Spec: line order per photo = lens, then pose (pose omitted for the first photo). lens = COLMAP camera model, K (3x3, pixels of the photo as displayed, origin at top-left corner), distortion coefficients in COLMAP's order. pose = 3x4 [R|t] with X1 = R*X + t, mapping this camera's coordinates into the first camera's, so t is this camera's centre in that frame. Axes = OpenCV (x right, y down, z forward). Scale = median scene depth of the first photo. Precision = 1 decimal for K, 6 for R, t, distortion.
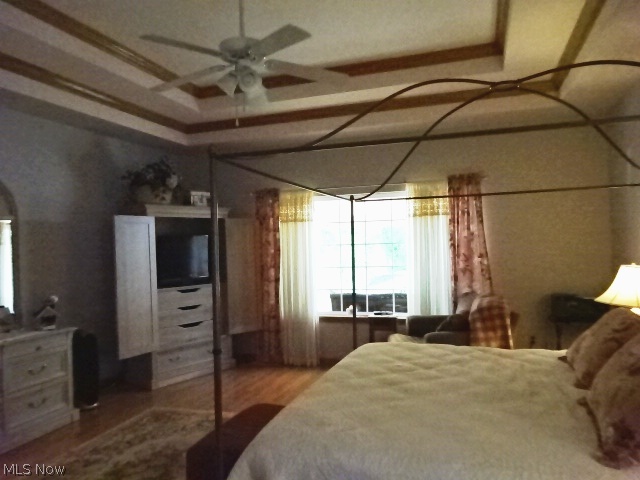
lens RADIAL K [[454.7, 0, 320.0], [0, 454.7, 240.0], [0, 0, 1]] dist [-0.001698, -0.006657]
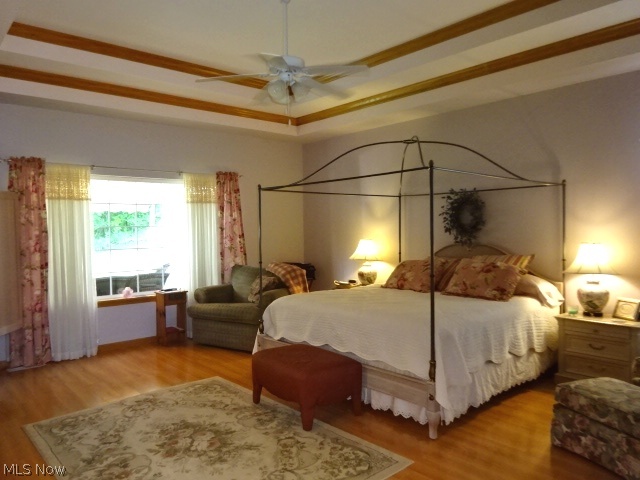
lens RADIAL K [[454.7, 0, 320.0], [0, 454.7, 240.0], [0, 0, 1]] dist [-0.001698, -0.006657]
pose [[0.515859, -0.006327, 0.856650, -0.576034], [-0.013207, 0.999795, 0.015337, 0.018851], [-0.856571, -0.019226, 0.515670, 0.117718]]
